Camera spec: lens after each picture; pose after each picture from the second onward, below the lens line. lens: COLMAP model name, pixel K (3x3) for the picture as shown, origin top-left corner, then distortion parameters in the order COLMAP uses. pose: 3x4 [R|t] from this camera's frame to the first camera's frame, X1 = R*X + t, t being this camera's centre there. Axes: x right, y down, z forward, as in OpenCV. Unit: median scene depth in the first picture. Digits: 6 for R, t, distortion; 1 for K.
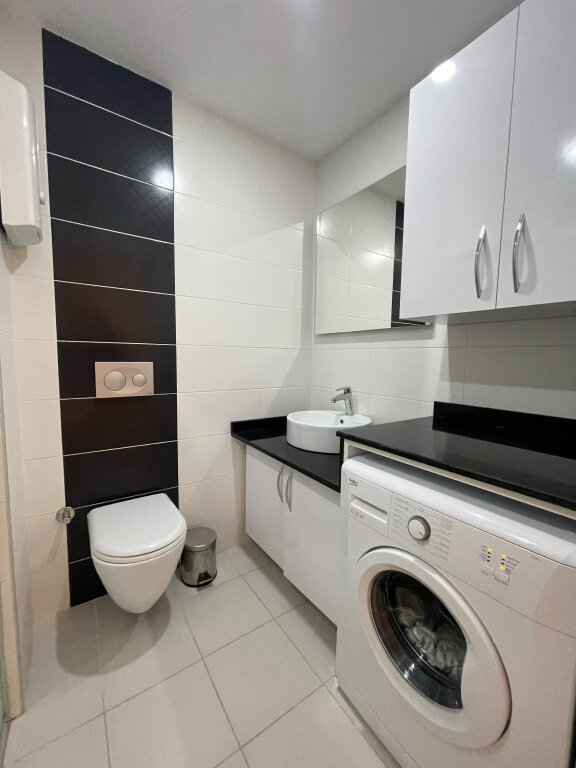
lens RADIAL K [[307.5, 0, 284.9], [0, 307.5, 385.2], [0, 0, 1]] dist [0.000169, -0.000544]
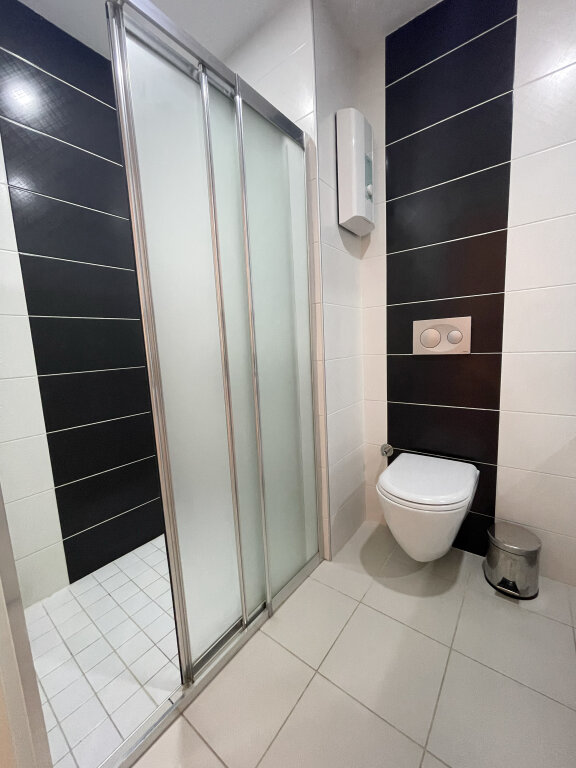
lens RADIAL K [[307.5, 0, 287.0], [0, 307.5, 385.9], [0, 0, 1]] dist [0.000169, -0.000544]
pose [[0.311911, 0.096003, -0.945249, 0.272743], [-0.033218, 0.995376, 0.090133, 0.064307], [0.949531, 0.003286, 0.313657, 0.219242]]
